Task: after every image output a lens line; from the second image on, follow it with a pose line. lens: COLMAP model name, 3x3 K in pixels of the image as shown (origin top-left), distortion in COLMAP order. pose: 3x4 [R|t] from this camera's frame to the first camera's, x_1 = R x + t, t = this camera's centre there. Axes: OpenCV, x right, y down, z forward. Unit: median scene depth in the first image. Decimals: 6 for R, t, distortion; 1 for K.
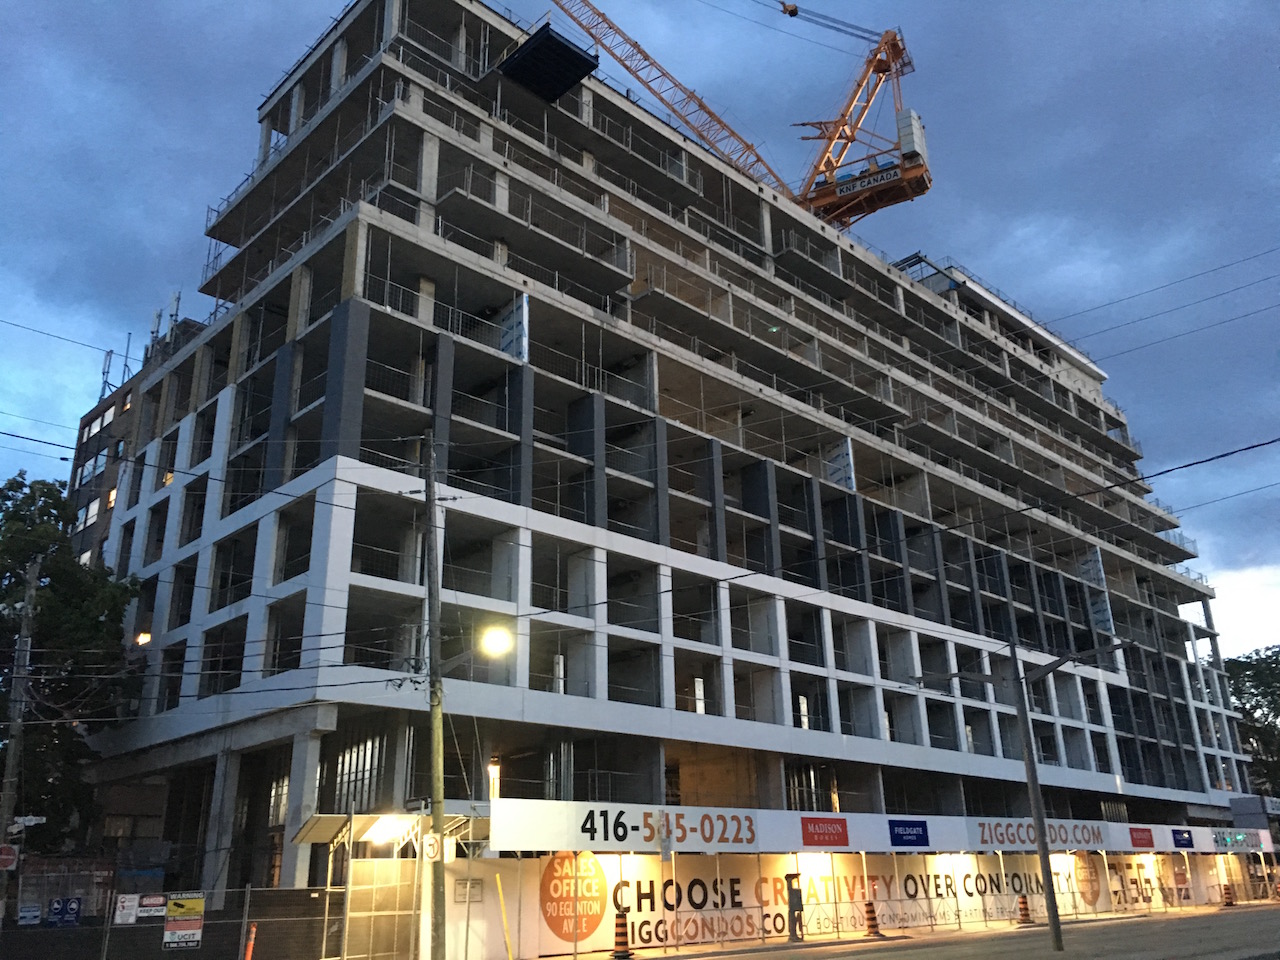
lens RADIAL K [[1086.4, 0, 639.6], [0, 1086.4, 517.2], [0, 0, 1]] dist [0.051485, -0.138958]
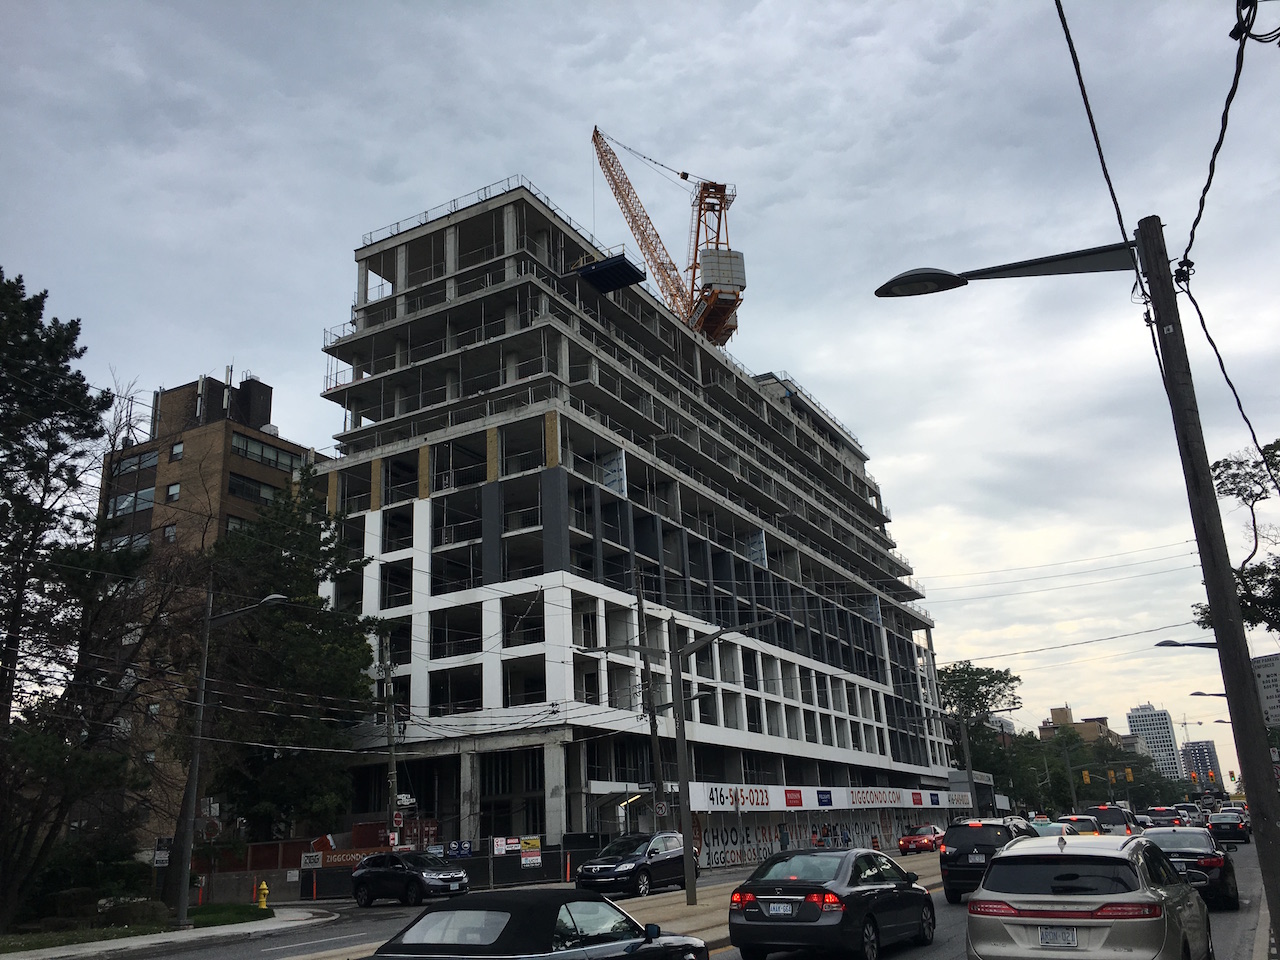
lens RADIAL K [[1057.1, 0, 640.0], [0, 1057.1, 480.0], [0, 0, 1]] dist [0.007090, 0.001757]
pose [[0.957791, 0.081858, 0.275563, -0.353900], [-0.081757, 0.996582, -0.011876, -0.105320], [-0.275593, -0.011154, 0.961210, -0.323698]]
